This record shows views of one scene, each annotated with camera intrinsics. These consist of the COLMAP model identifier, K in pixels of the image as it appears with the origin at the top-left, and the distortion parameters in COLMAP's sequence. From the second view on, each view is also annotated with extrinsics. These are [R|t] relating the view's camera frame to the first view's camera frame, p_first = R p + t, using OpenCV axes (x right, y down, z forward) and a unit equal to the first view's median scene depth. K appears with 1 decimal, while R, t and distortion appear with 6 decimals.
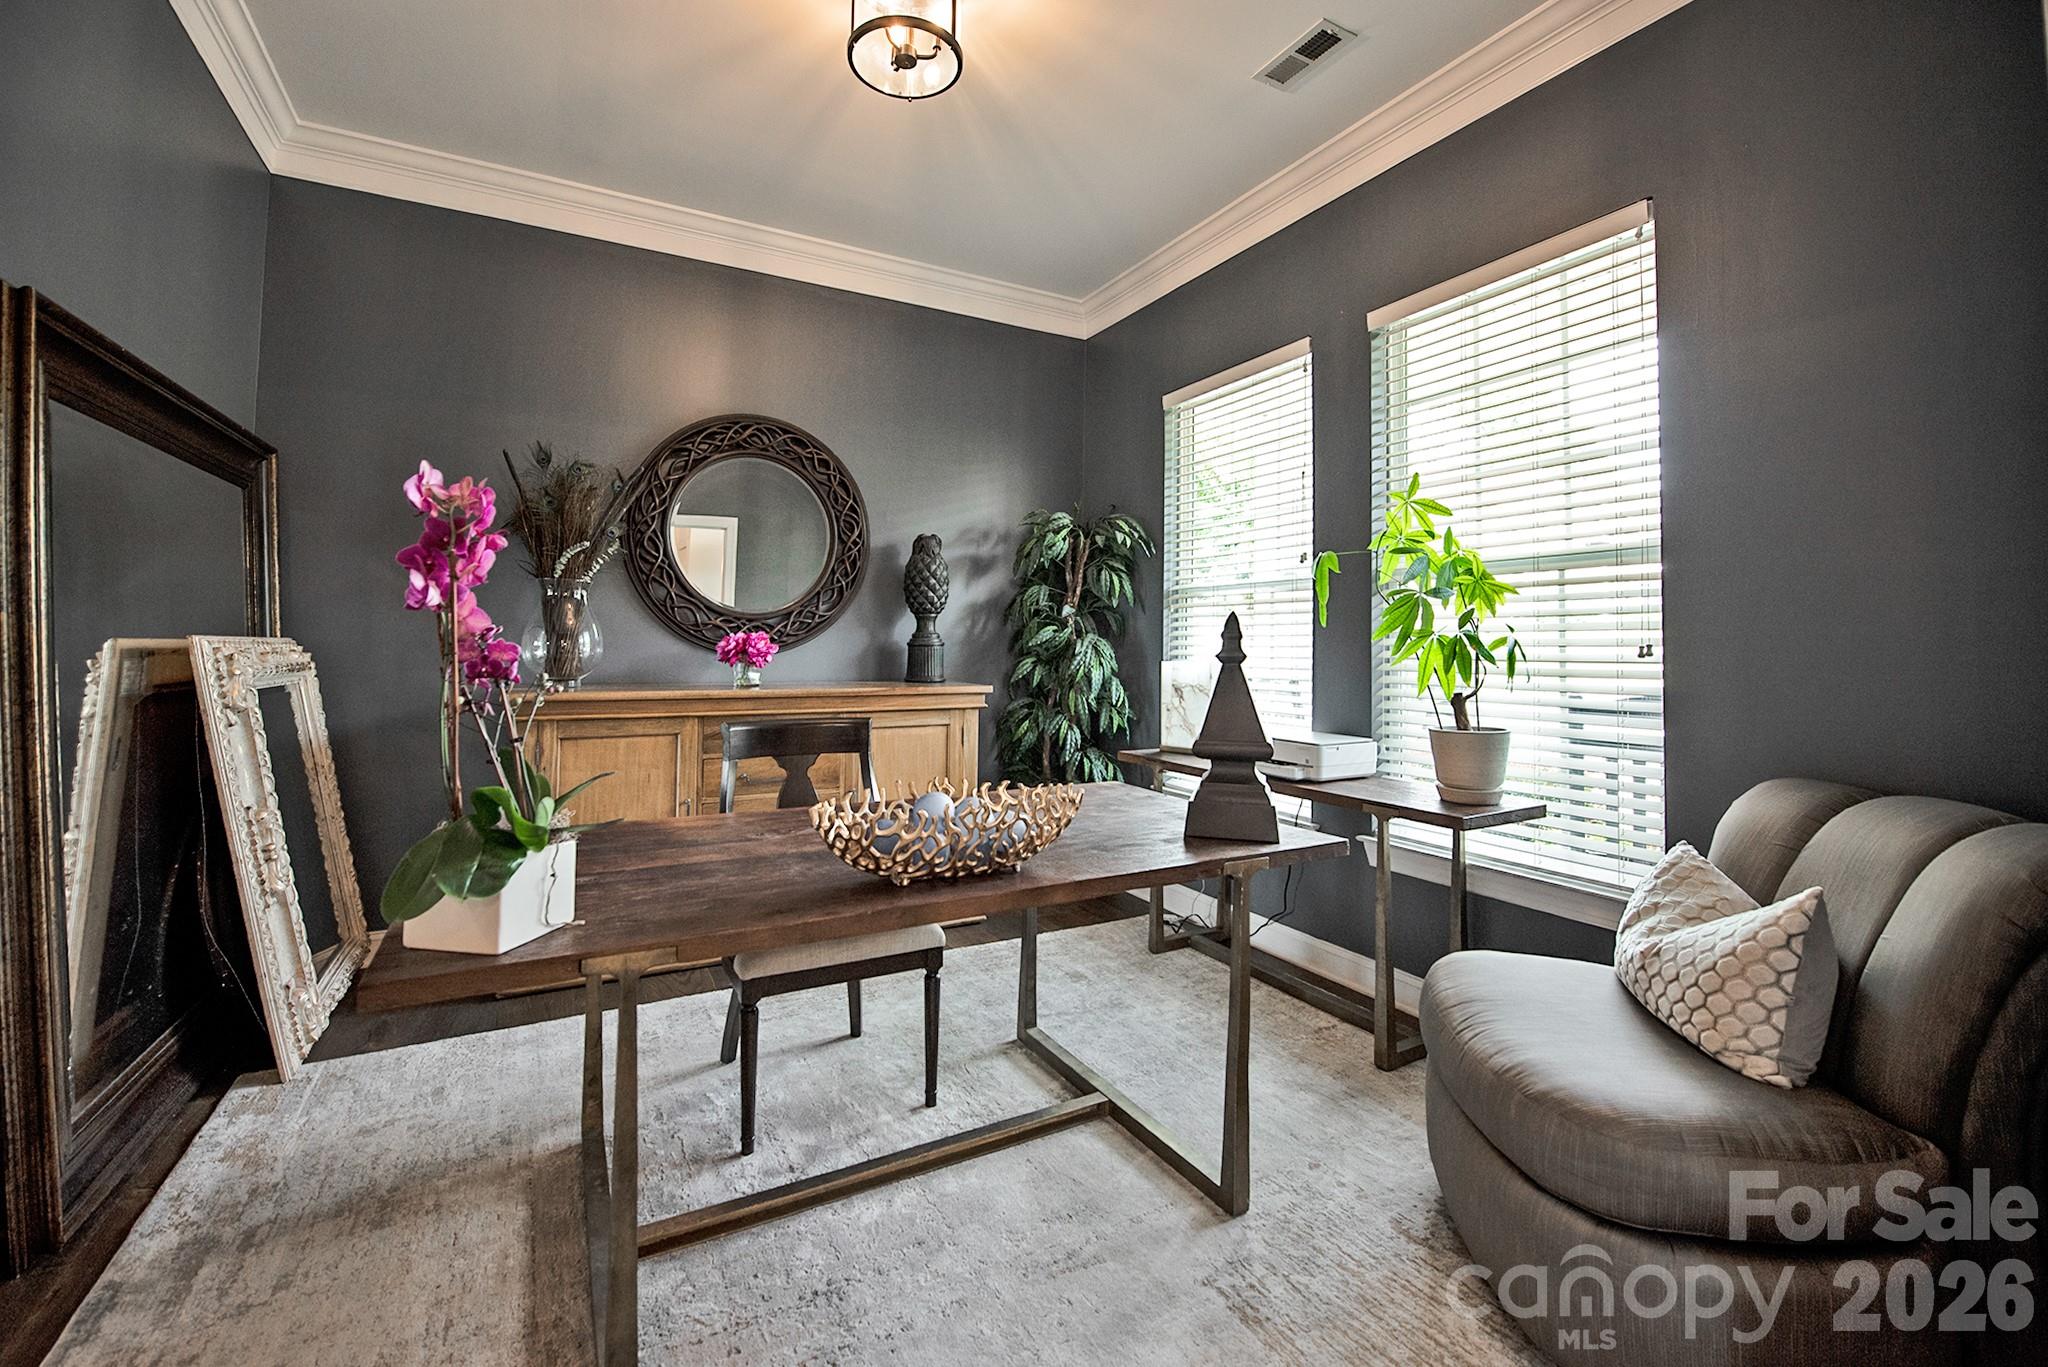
lens RADIAL K [[828.1, 0, 1025.0], [0, 828.1, 682.9], [0, 0, 1]] dist [-0.011323, -0.000968]
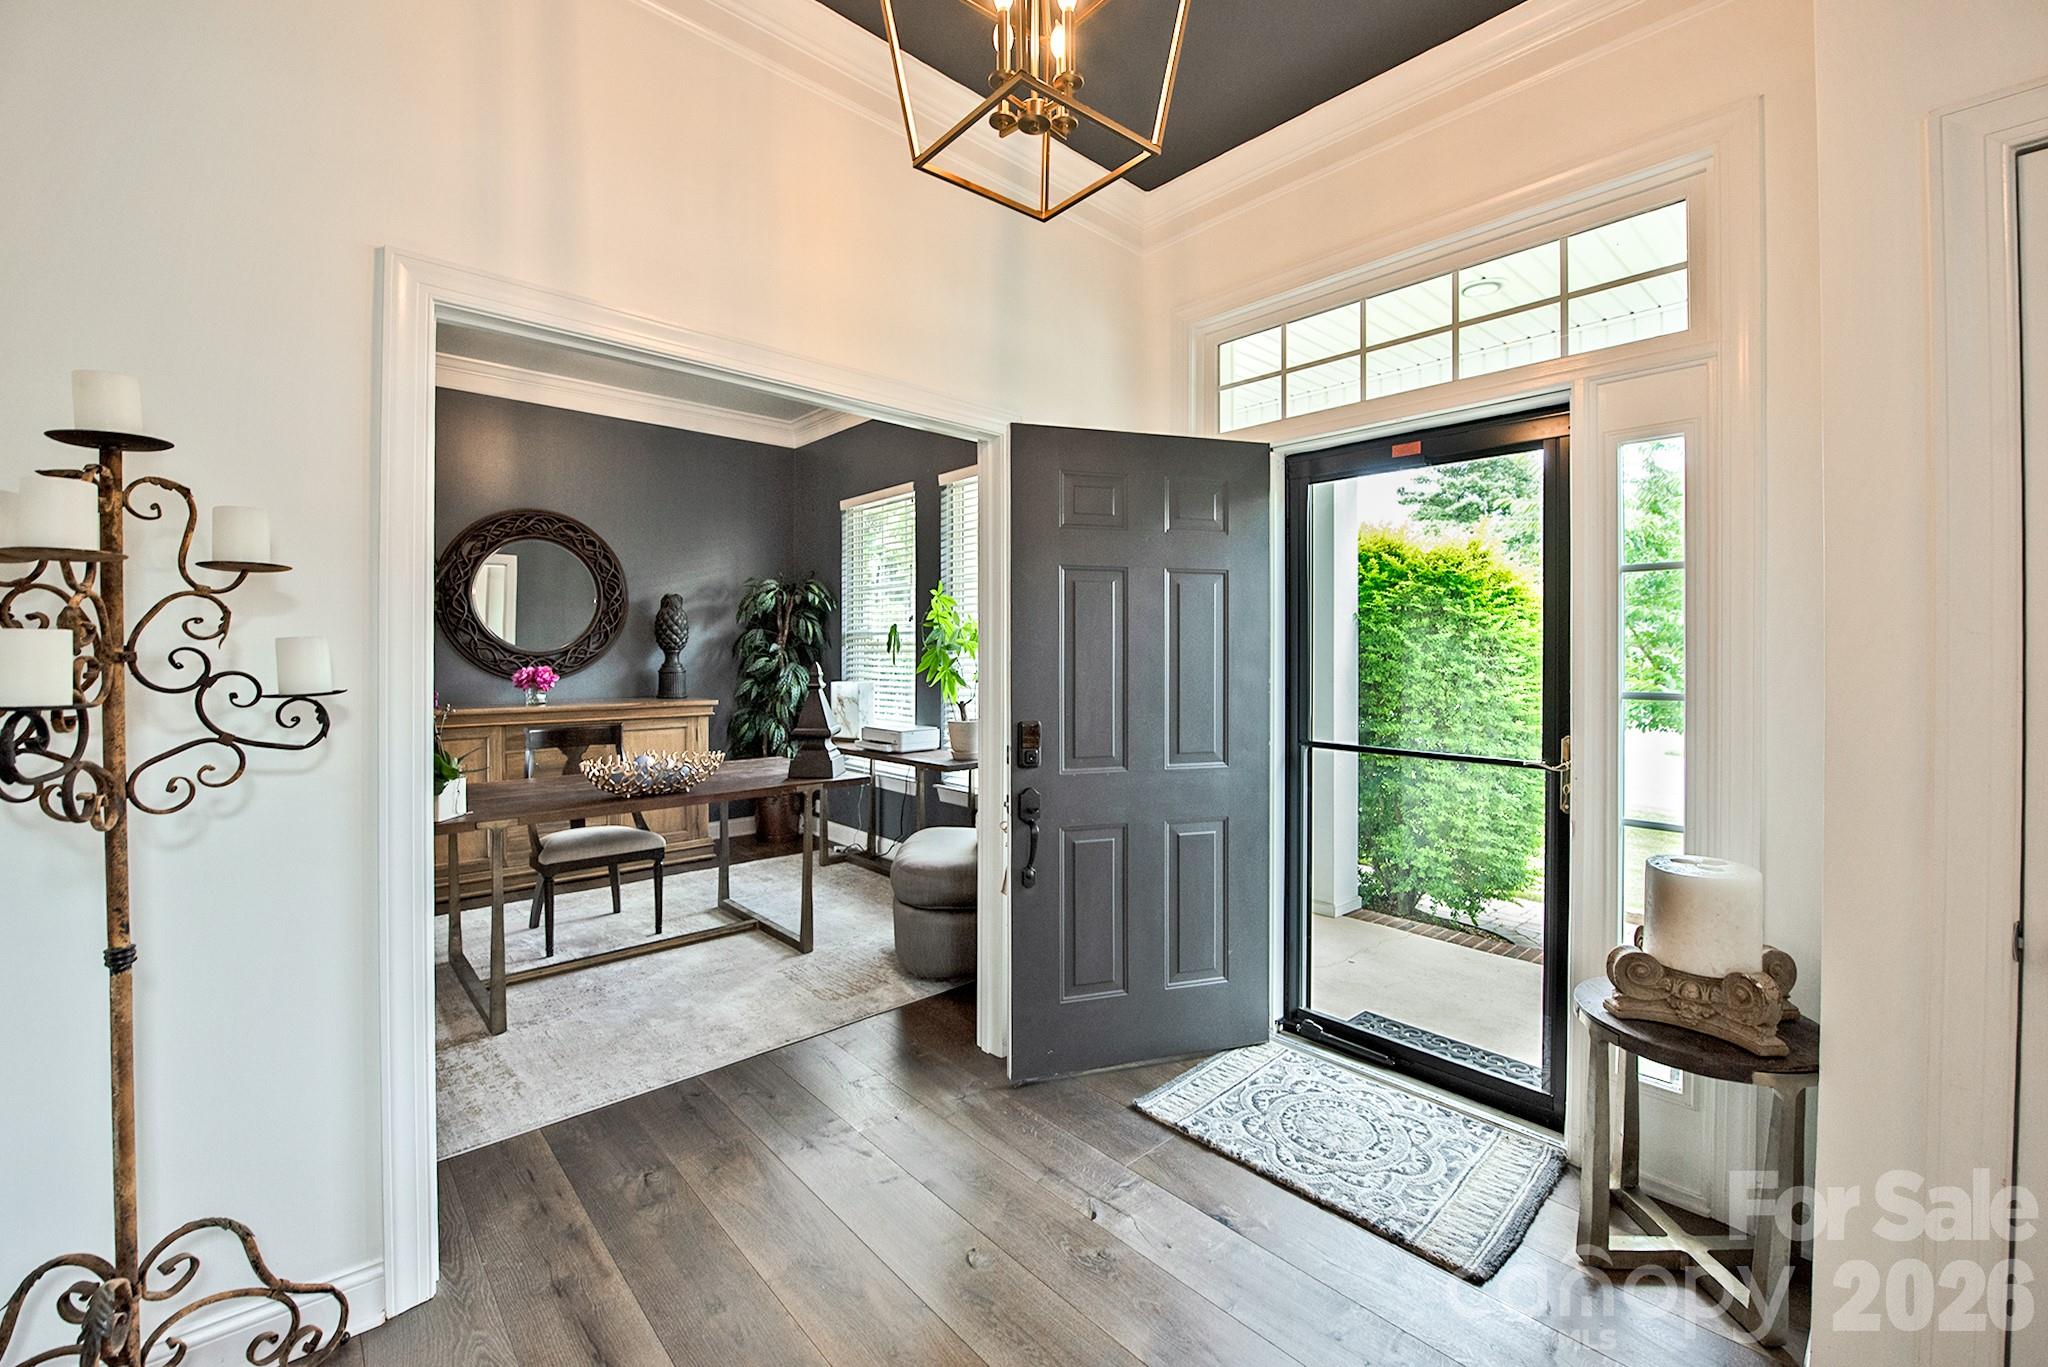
lens RADIAL K [[828.1, 0, 1022.4], [0, 828.1, 700.4], [0, 0, 1]] dist [-0.011323, -0.000968]
pose [[0.974567, -0.020178, 0.223187, 0.153923], [0.016432, 0.999691, 0.018631, -0.013778], [-0.223494, -0.014490, 0.974598, -0.536691]]
